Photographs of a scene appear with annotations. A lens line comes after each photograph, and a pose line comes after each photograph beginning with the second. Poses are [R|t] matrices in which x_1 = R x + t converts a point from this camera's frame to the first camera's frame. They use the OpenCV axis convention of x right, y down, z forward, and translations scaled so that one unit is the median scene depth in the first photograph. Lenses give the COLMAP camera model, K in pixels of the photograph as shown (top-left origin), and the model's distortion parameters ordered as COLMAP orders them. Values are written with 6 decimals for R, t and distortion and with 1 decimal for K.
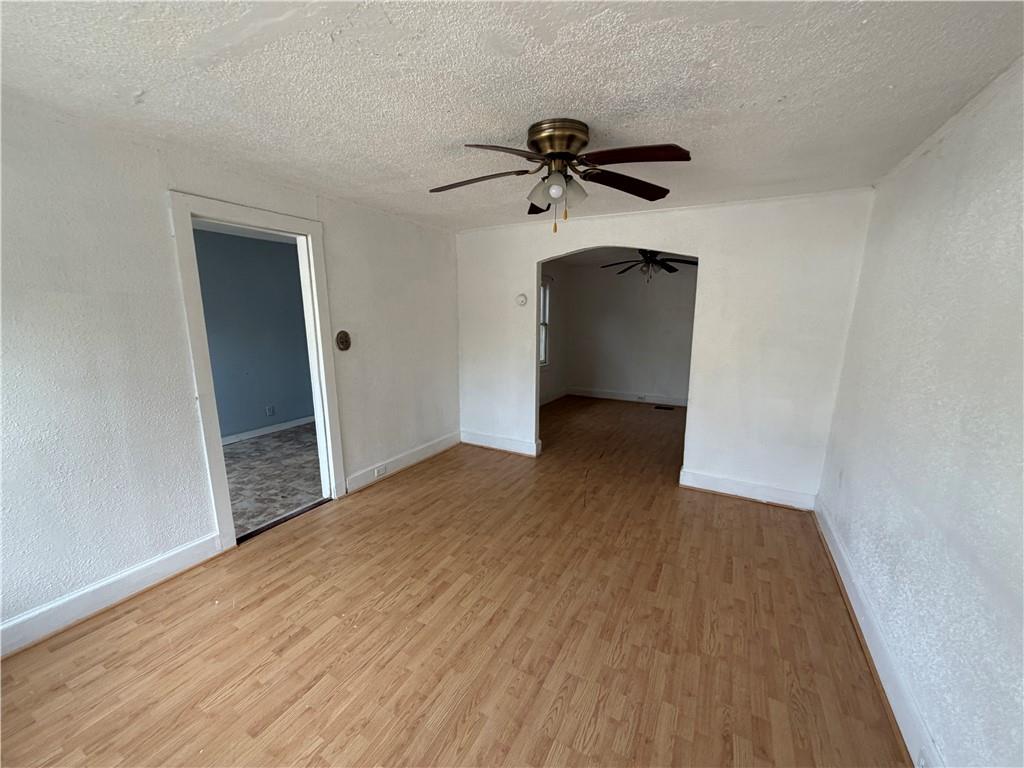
lens RADIAL K [[408.2, 0, 511.8], [0, 408.2, 386.5], [0, 0, 1]] dist [0.002910, 0.000072]
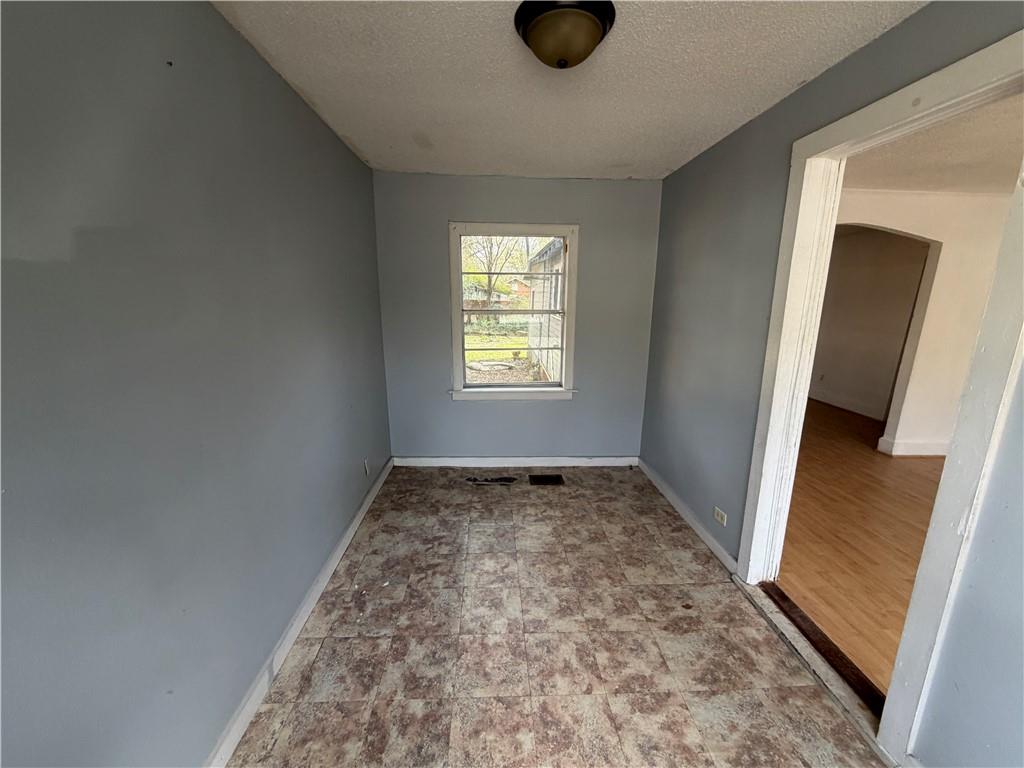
lens RADIAL K [[408.2, 0, 512.4], [0, 408.2, 381.9], [0, 0, 1]] dist [0.002910, 0.000072]
pose [[0.856270, -0.103534, 0.506045, -0.911601], [0.081944, 0.994527, 0.064819, -0.099602], [-0.509987, -0.014035, 0.860068, 0.544784]]
